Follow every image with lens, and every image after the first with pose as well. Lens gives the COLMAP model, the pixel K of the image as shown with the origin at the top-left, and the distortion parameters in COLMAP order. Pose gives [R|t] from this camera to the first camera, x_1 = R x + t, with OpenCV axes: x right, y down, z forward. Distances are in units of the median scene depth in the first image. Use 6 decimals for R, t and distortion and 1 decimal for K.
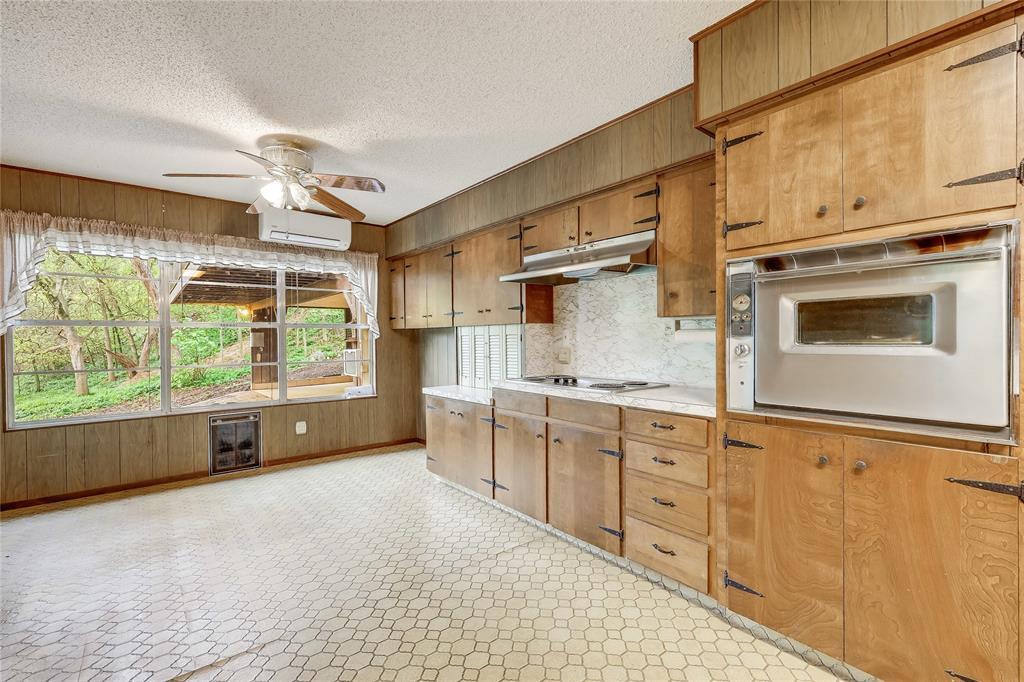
lens RADIAL K [[447.1, 0, 505.0], [0, 447.1, 343.3], [0, 0, 1]] dist [0.006959, -0.000263]
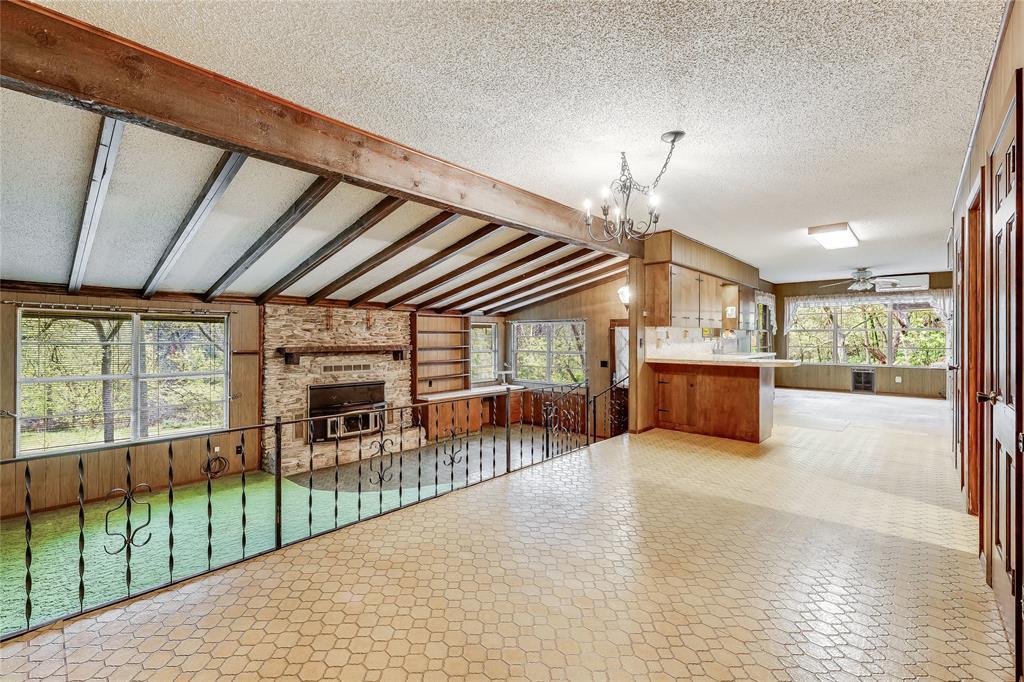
lens RADIAL K [[438.6, 0, 511.7], [0, 438.6, 337.8], [0, 0, 1]] dist [0.000993, 0.000057]
pose [[0.139021, 0.007491, -0.990261, 1.439423], [-0.012418, 0.999906, 0.005821, 0.008647], [0.990212, 0.011488, 0.139101, -1.157221]]
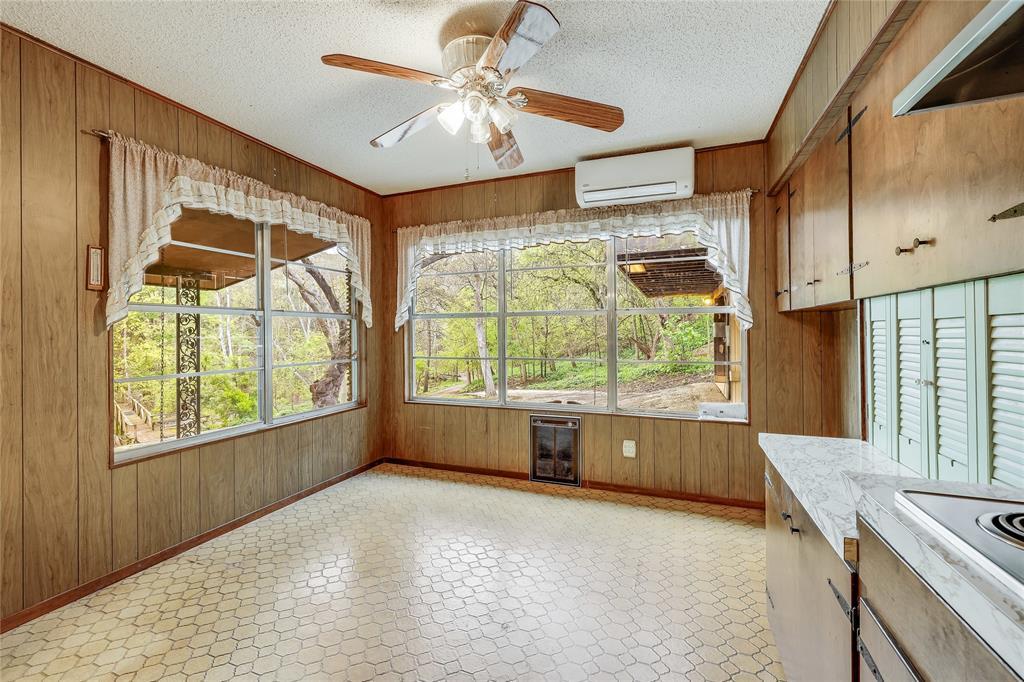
lens RADIAL K [[433.1, 0, 510.0], [0, 433.1, 331.4], [0, 0, 1]] dist [-0.000099, 0.000008]
pose [[0.496702, 0.003754, -0.867913, 0.078828], [-0.007371, 0.999973, 0.000107, -0.005409], [0.867890, 0.006344, 0.496717, 0.525137]]
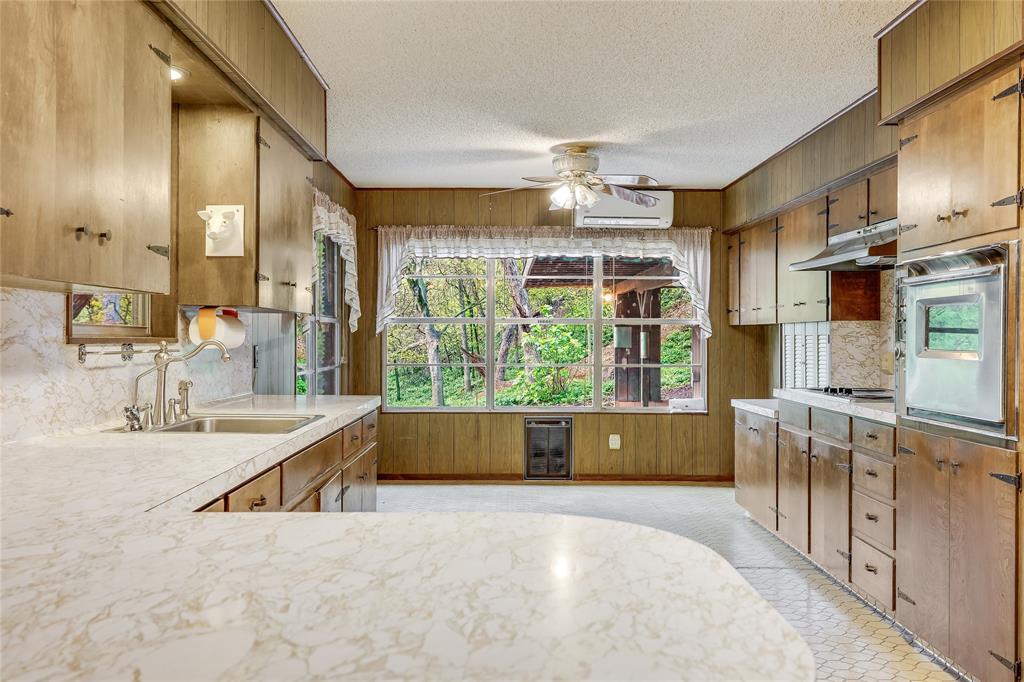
lens RADIAL K [[869.5, 0, 512.0], [0, 869.5, 341.0], [0, 0, 1]] dist [0.002829, -0.000241]
pose [[0.781320, 0.013532, -0.623984, 0.469884], [-0.017175, 0.999852, 0.000178, 0.000553], [0.623894, 0.010578, 0.781437, -0.462687]]
